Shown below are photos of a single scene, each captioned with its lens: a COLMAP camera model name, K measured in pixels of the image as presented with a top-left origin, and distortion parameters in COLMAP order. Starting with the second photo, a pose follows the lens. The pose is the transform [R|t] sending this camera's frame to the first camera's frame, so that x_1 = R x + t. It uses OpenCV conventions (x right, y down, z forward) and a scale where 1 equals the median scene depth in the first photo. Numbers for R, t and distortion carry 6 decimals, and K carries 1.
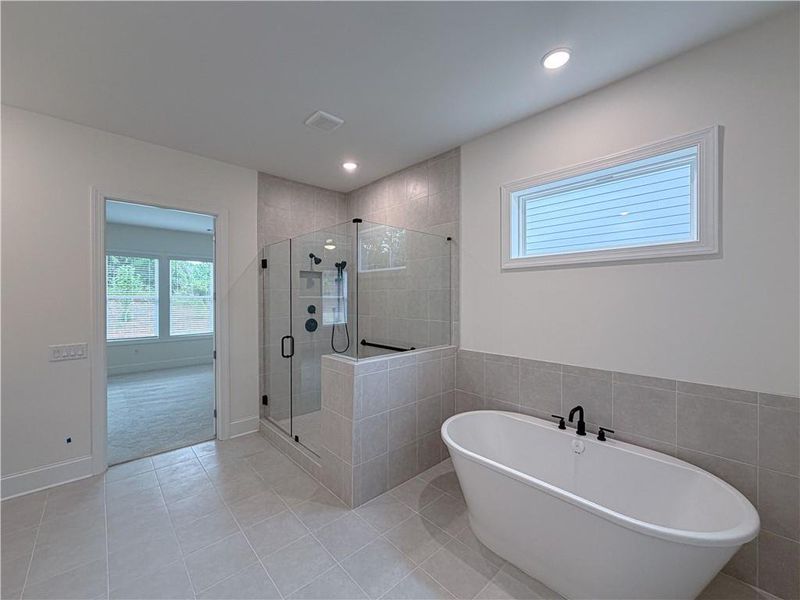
lens RADIAL K [[329.4, 0, 404.0], [0, 329.4, 300.6], [0, 0, 1]] dist [0.001923, -0.000336]
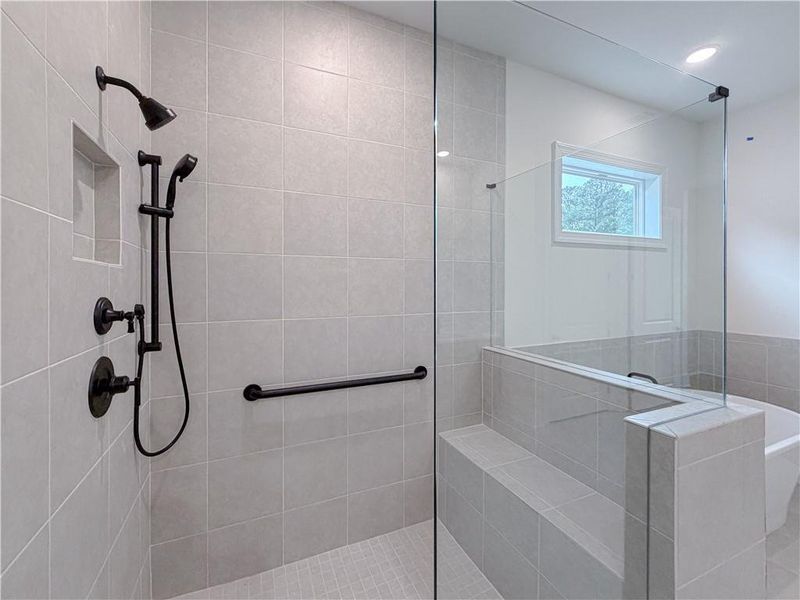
lens RADIAL K [[338.4, 0, 377.5], [0, 338.4, 284.1], [0, 0, 1]] dist [0.001830, -0.000629]
pose [[0.346358, -0.005638, 0.938085, -0.563623], [0.009680, 0.999950, 0.002435, 0.005537], [-0.938052, 0.008237, 0.346396, 0.947985]]
